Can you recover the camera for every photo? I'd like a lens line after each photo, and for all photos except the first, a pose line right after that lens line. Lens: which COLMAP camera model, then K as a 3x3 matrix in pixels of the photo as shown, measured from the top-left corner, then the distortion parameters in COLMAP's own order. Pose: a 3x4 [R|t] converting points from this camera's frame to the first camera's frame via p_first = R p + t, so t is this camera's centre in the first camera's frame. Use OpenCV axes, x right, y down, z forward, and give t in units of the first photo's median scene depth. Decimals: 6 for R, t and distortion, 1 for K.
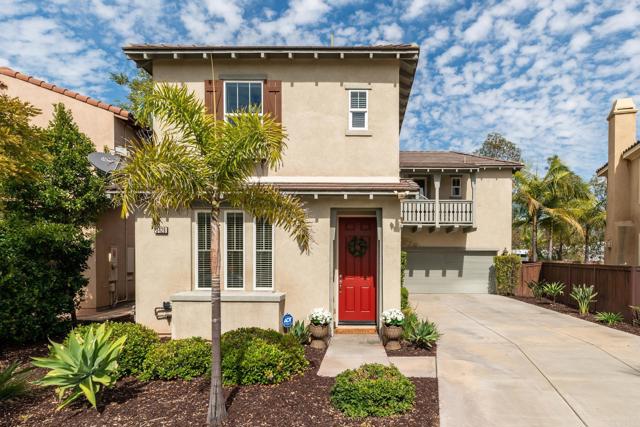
lens RADIAL K [[273.6, 0, 271.3], [0, 273.6, 174.6], [0, 0, 1]] dist [0.000078, -0.000149]
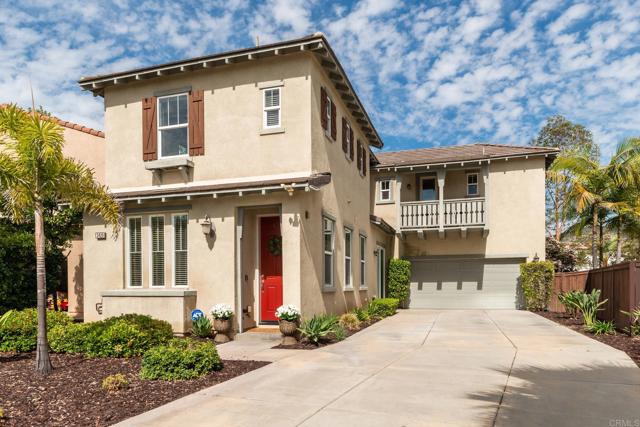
lens RADIAL K [[307.2, 0, 289.2], [0, 307.2, 192.4], [0, 0, 1]] dist [-0.000408, 0.000968]
pose [[0.974120, -0.070174, -0.214864, 0.510367], [0.068200, 0.997534, -0.016596, 0.077590], [0.215498, 0.001513, 0.976503, -0.061541]]
